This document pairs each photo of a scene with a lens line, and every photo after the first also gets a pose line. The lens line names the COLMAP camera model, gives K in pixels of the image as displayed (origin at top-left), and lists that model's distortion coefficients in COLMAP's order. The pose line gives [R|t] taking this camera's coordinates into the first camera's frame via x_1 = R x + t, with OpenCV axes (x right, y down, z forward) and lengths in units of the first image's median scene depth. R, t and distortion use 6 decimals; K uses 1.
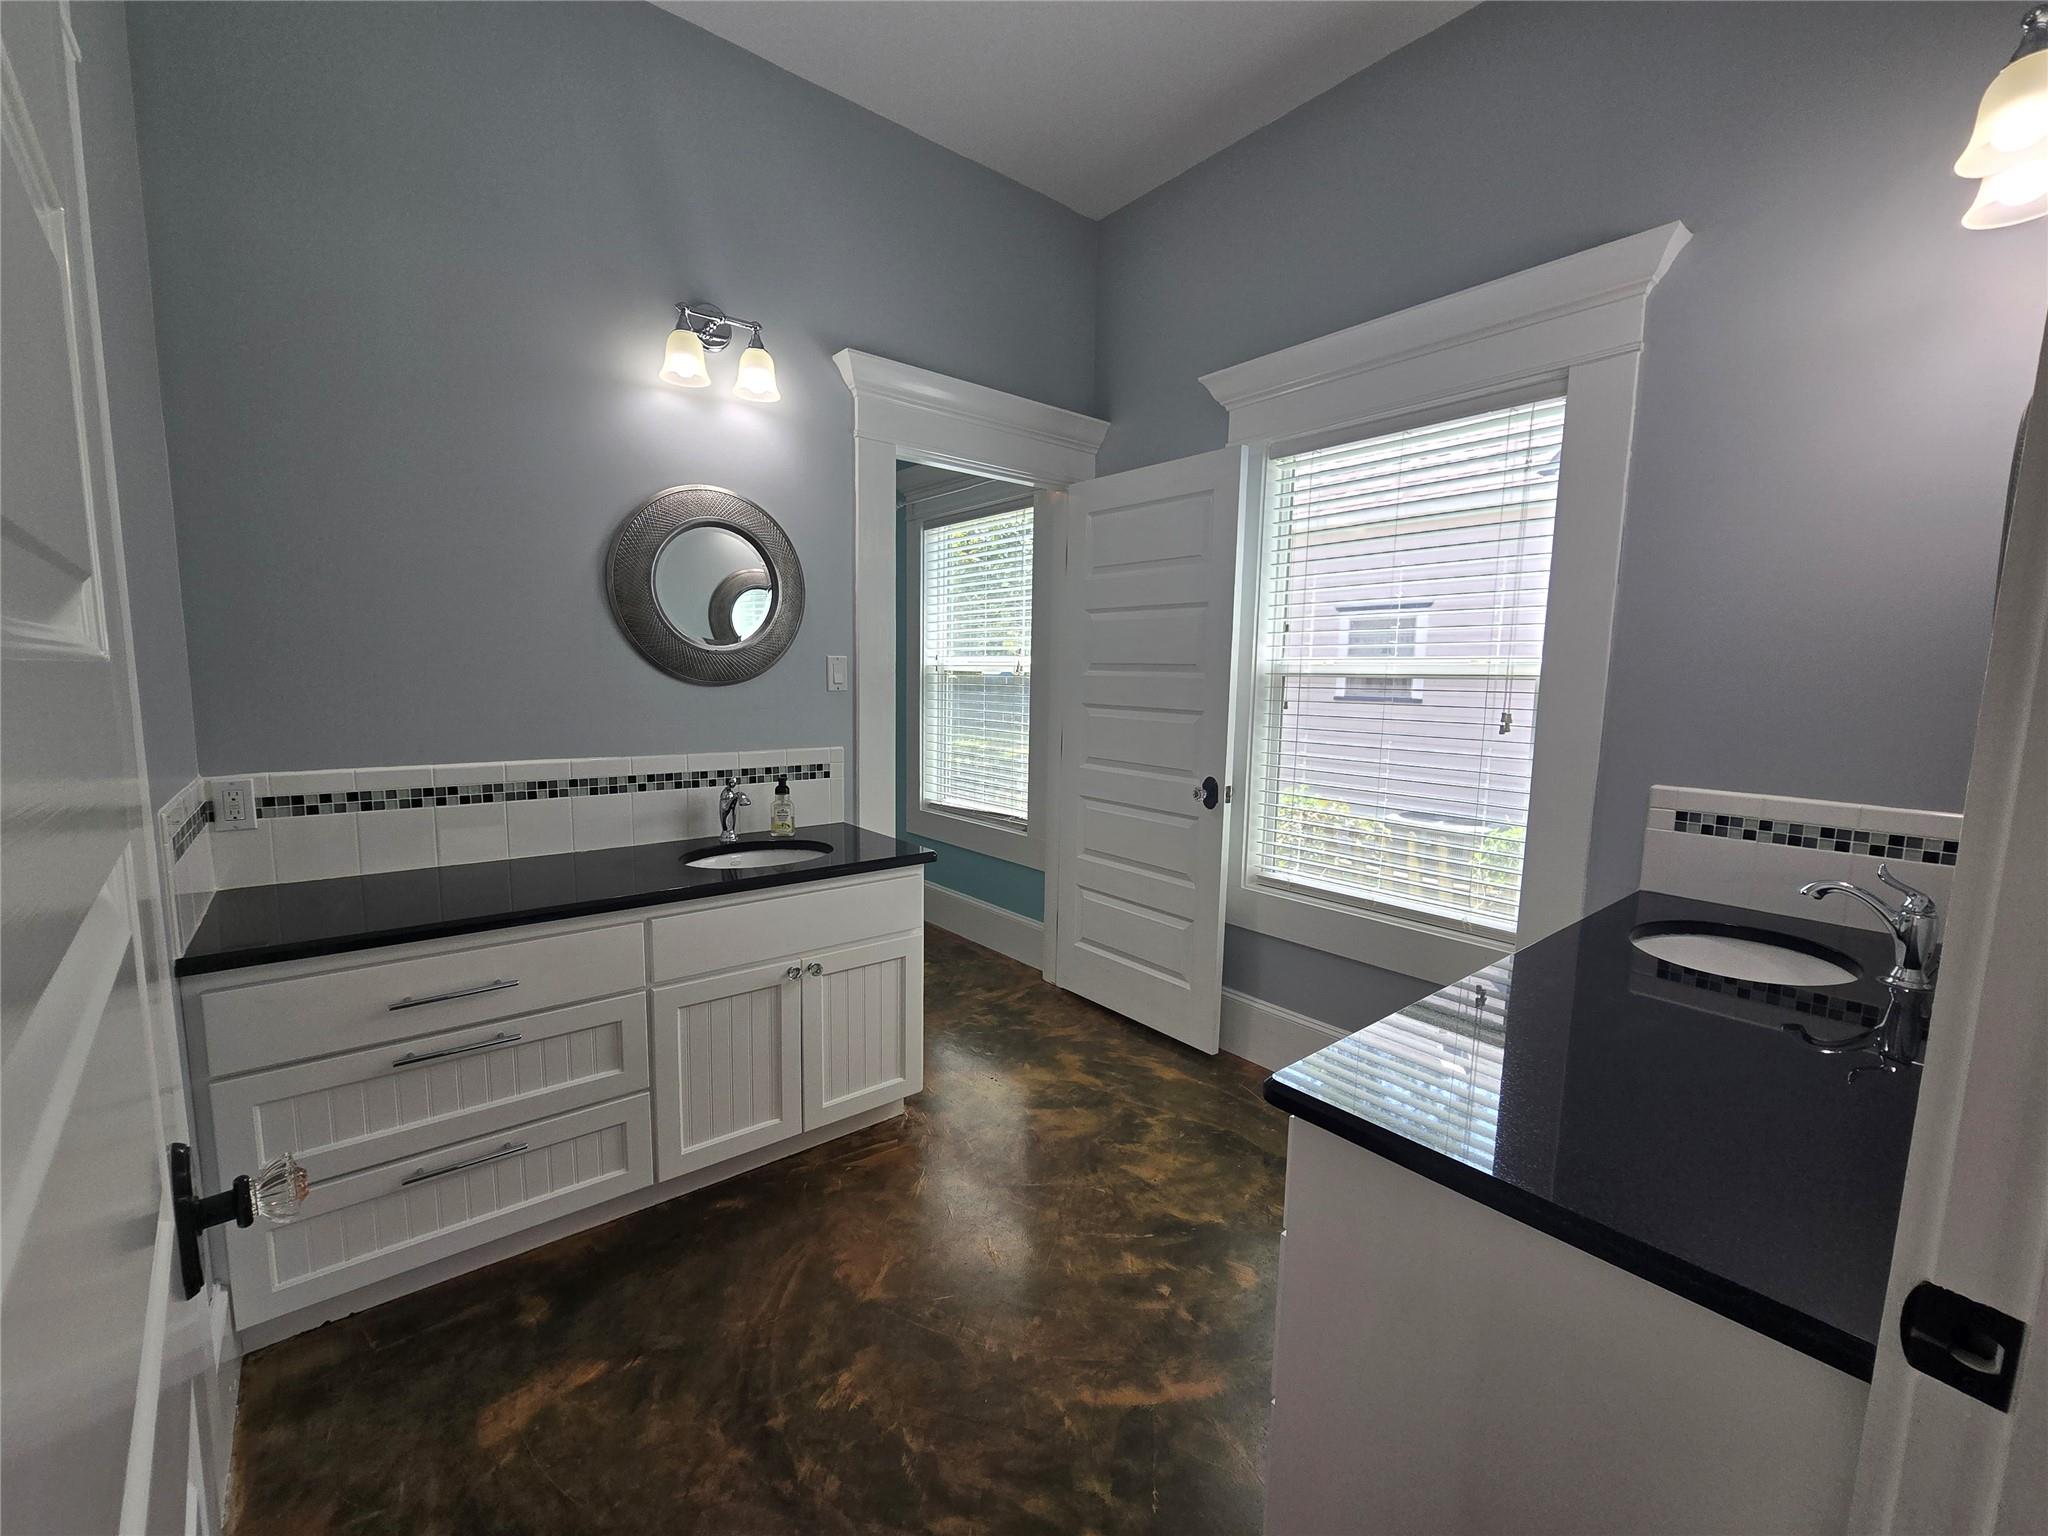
lens RADIAL K [[840.4, 0, 1021.9], [0, 840.4, 774.5], [0, 0, 1]] dist [-0.006691, 0.001691]
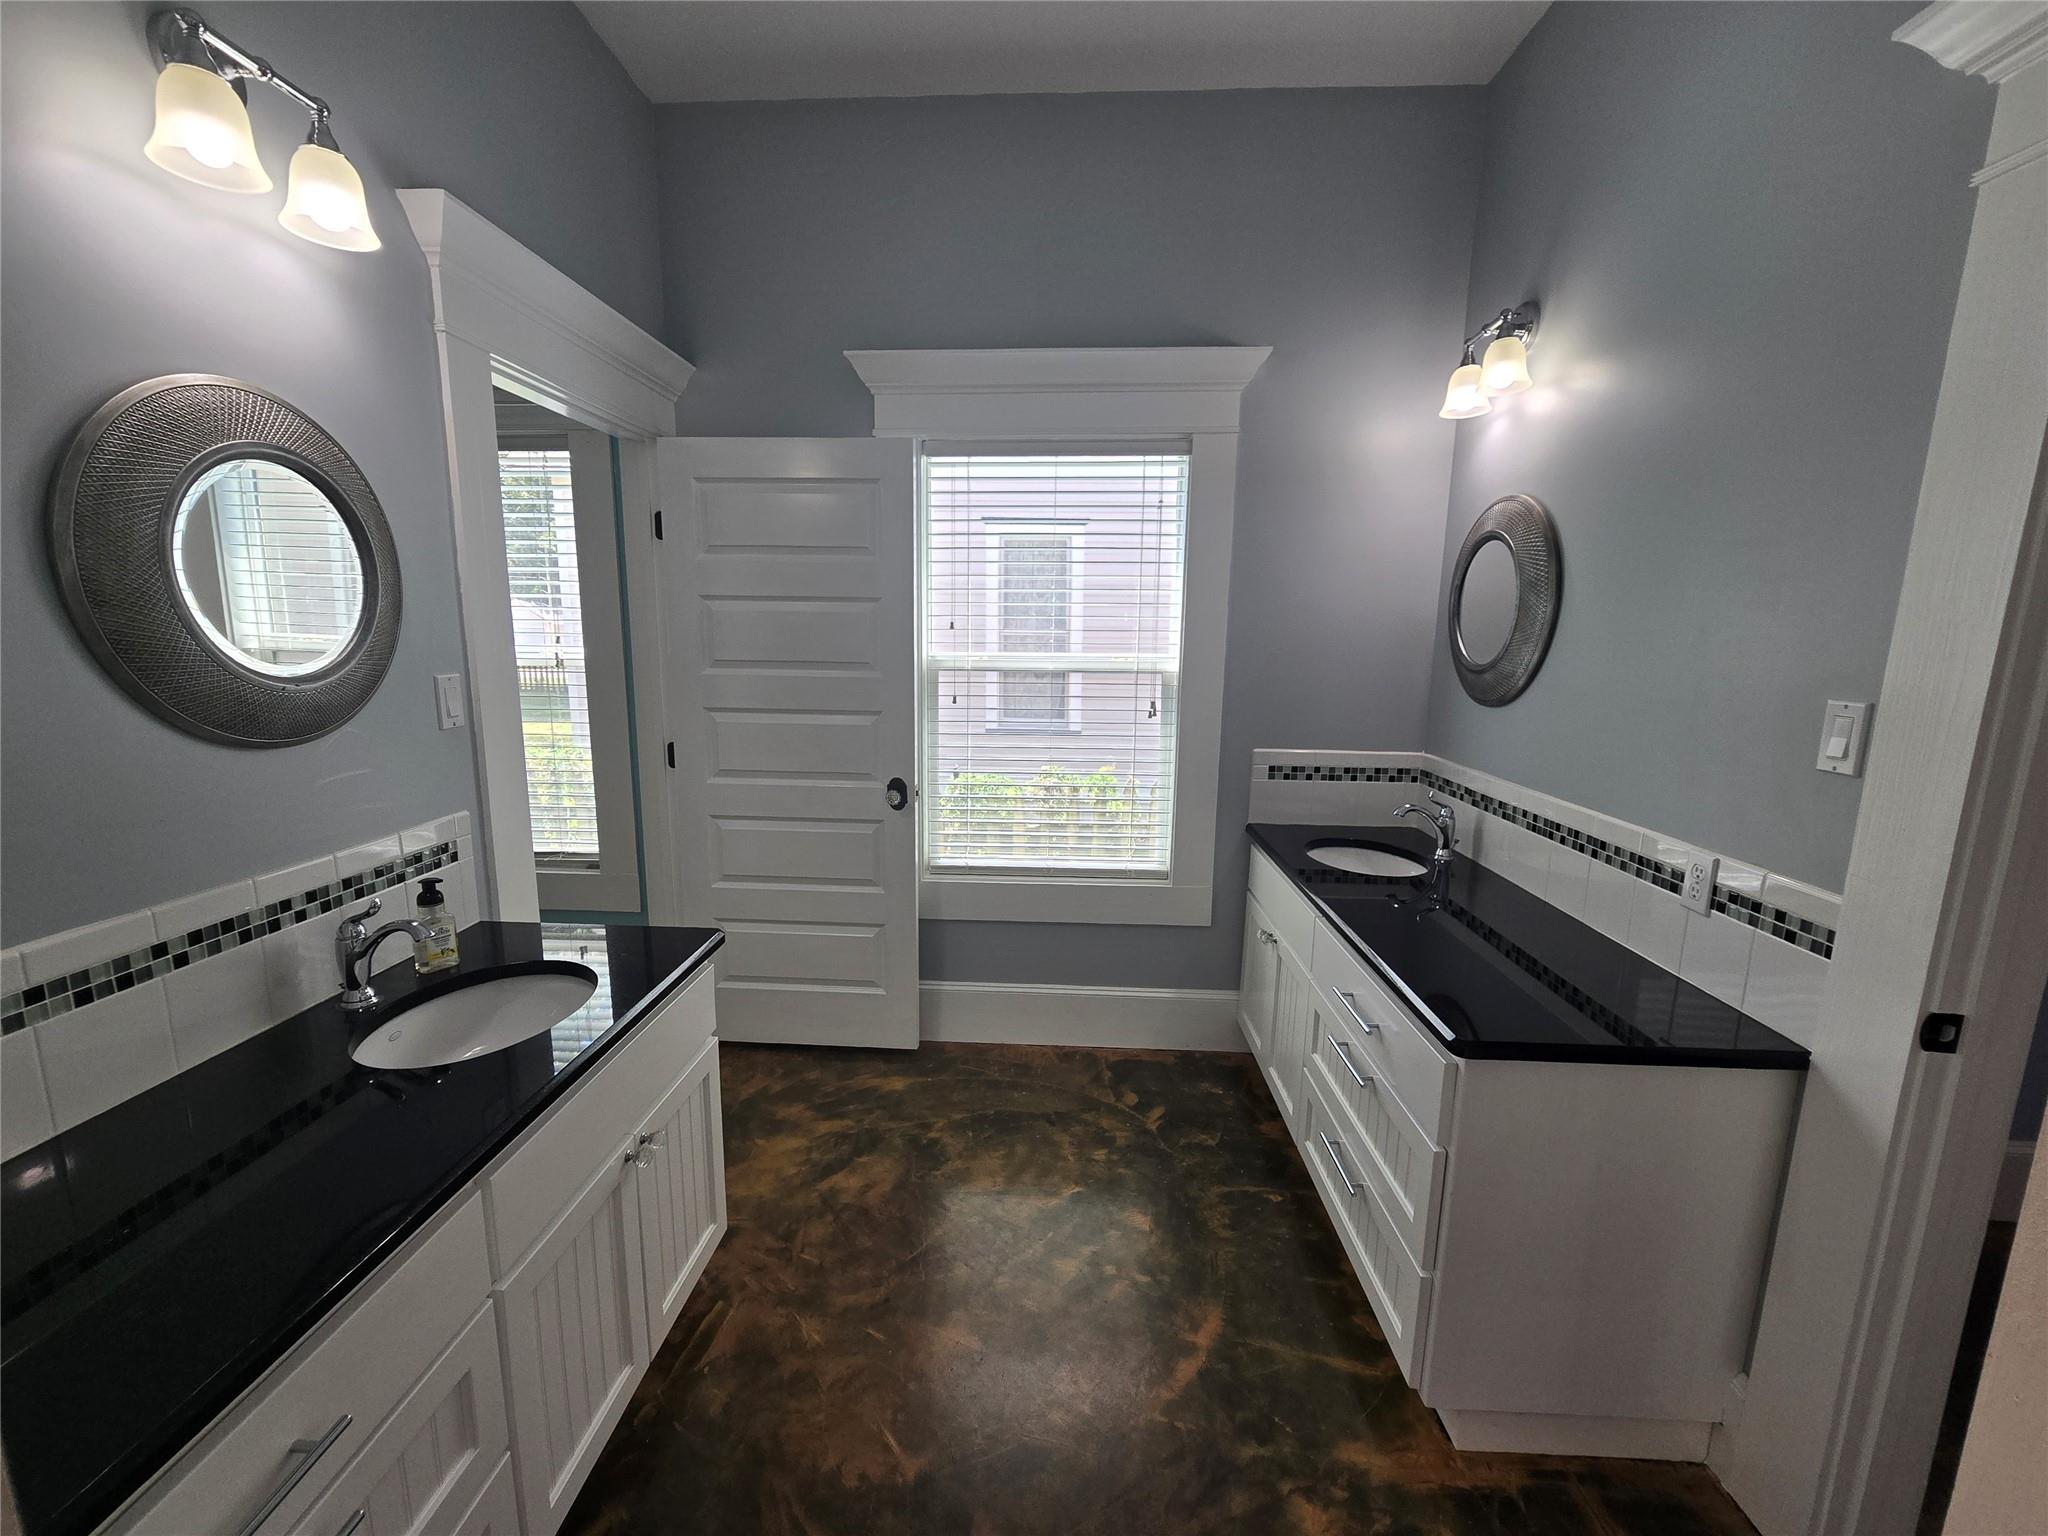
lens RADIAL K [[840.4, 0, 1020.8], [0, 840.4, 776.9], [0, 0, 1]] dist [-0.006691, 0.001691]
pose [[0.676554, -0.136796, 0.723576, -0.442253], [0.089101, 0.990582, 0.103964, -0.100251], [-0.730983, -0.005866, 0.682371, 0.258095]]
